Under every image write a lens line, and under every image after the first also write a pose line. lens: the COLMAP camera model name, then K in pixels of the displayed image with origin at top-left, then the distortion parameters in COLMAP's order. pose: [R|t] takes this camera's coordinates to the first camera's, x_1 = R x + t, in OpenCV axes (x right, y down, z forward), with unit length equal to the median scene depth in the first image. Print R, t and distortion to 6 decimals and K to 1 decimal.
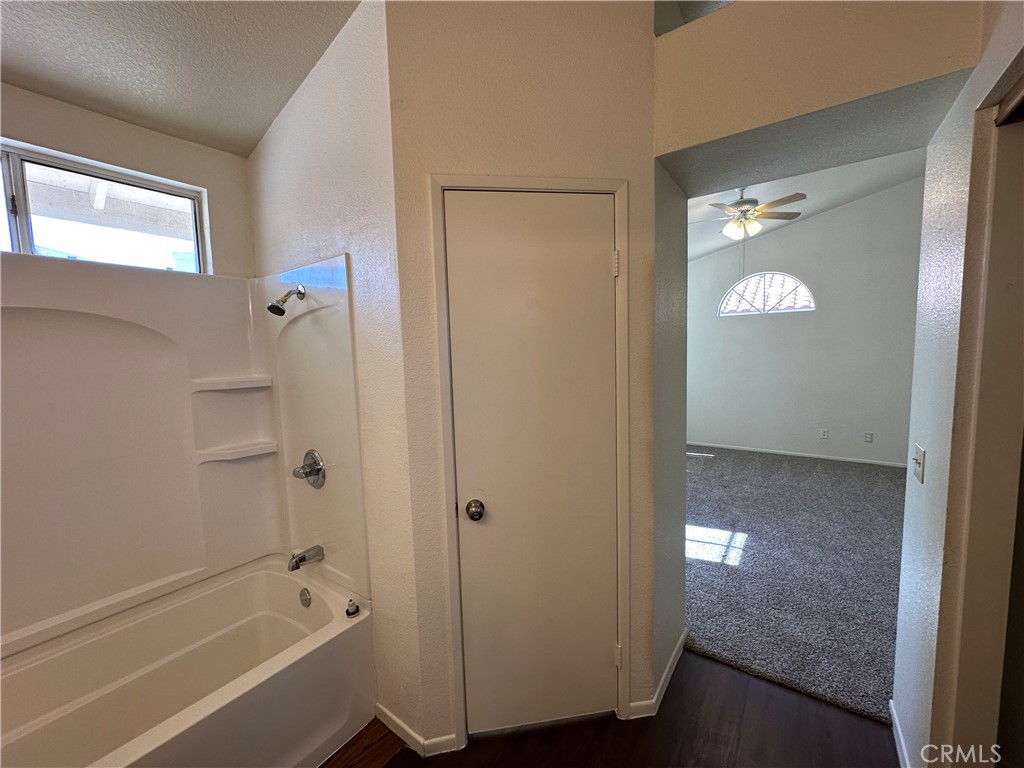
lens RADIAL K [[410.3, 0, 510.9], [0, 410.3, 384.9], [0, 0, 1]] dist [-0.001569, 0.000615]
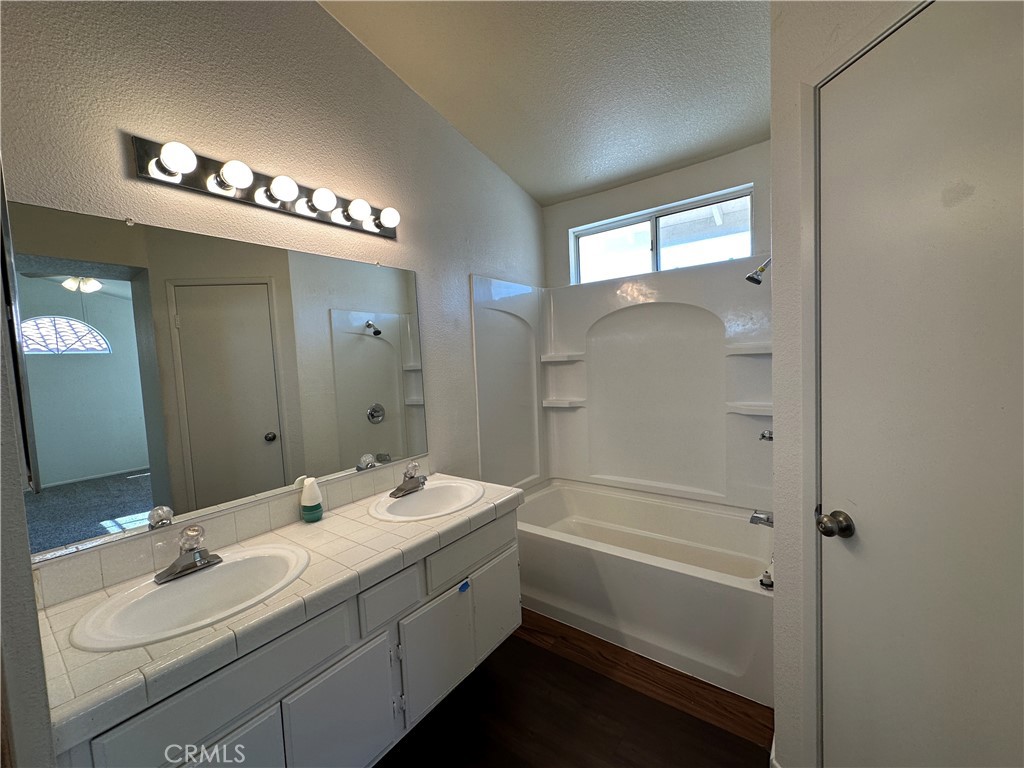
lens RADIAL K [[410.3, 0, 510.9], [0, 410.3, 384.9], [0, 0, 1]] dist [-0.001569, 0.000615]
pose [[-0.018981, 0.090811, -0.995687, 0.530076], [-0.040818, 0.994966, 0.091524, 0.020434], [0.998986, 0.042379, -0.015179, 0.378055]]
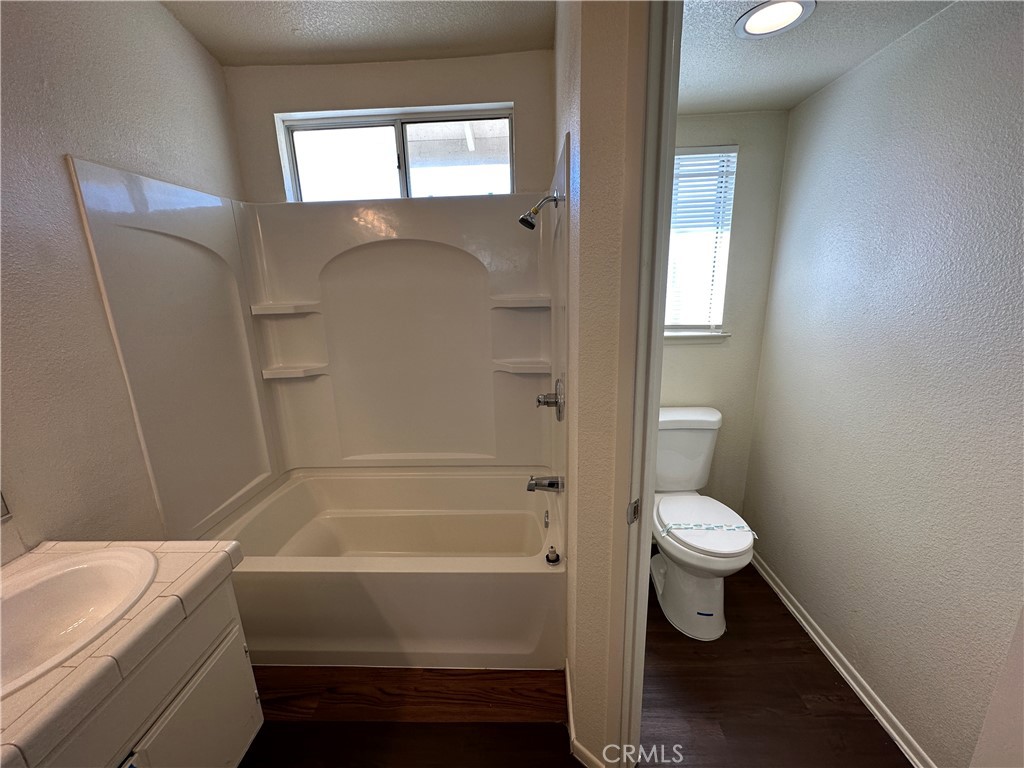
lens RADIAL K [[410.3, 0, 510.9], [0, 410.3, 384.9], [0, 0, 1]] dist [-0.001569, 0.000615]
pose [[0.554836, 0.213074, -0.804212, 0.217768], [-0.056710, 0.974085, 0.218957, -0.027740], [0.830025, -0.075878, 0.552541, 0.424012]]
